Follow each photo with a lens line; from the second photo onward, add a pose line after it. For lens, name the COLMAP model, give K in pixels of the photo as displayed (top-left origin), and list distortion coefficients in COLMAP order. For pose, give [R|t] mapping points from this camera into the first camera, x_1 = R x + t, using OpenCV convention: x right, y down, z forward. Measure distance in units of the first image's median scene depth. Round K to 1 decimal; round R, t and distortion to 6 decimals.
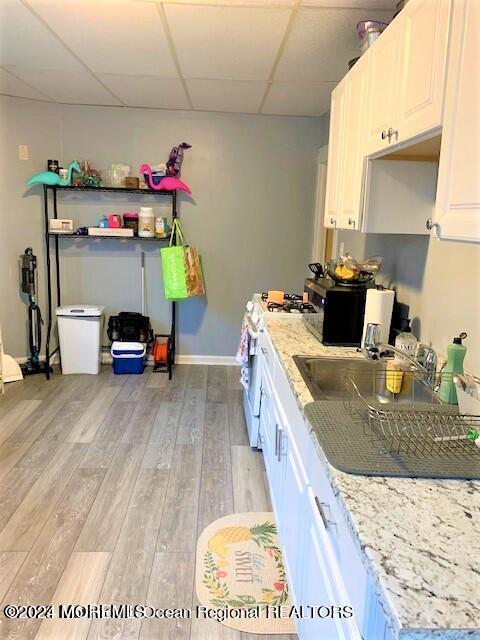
lens RADIAL K [[513.9, 0, 240.0], [0, 513.9, 319.3], [0, 0, 1]] dist [0.006659, -0.001882]
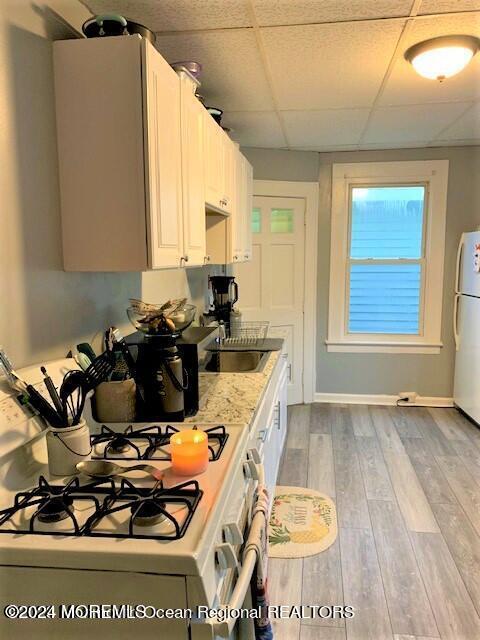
lens RADIAL K [[513.9, 0, 241.7], [0, 513.9, 320.9], [0, 0, 1]] dist [0.006659, -0.001882]
pose [[-0.982133, -0.052501, 0.180716, -0.048191], [0.010257, 0.943934, 0.329975, -0.362814], [-0.187908, 0.325933, -0.926530, 1.754136]]
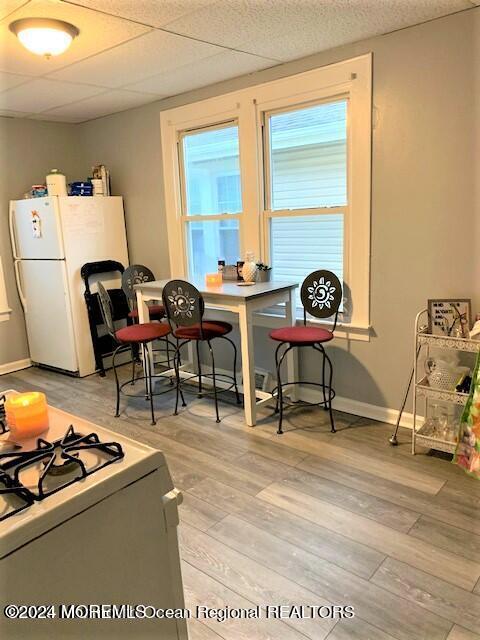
lens RADIAL K [[513.9, 0, 239.8], [0, 513.9, 319.8], [0, 0, 1]] dist [0.006659, -0.001882]
pose [[-0.708169, 0.163139, -0.686937, 0.287388], [-0.101772, 0.939192, 0.327964, -0.346819], [0.698669, 0.302165, -0.648504, 1.782041]]
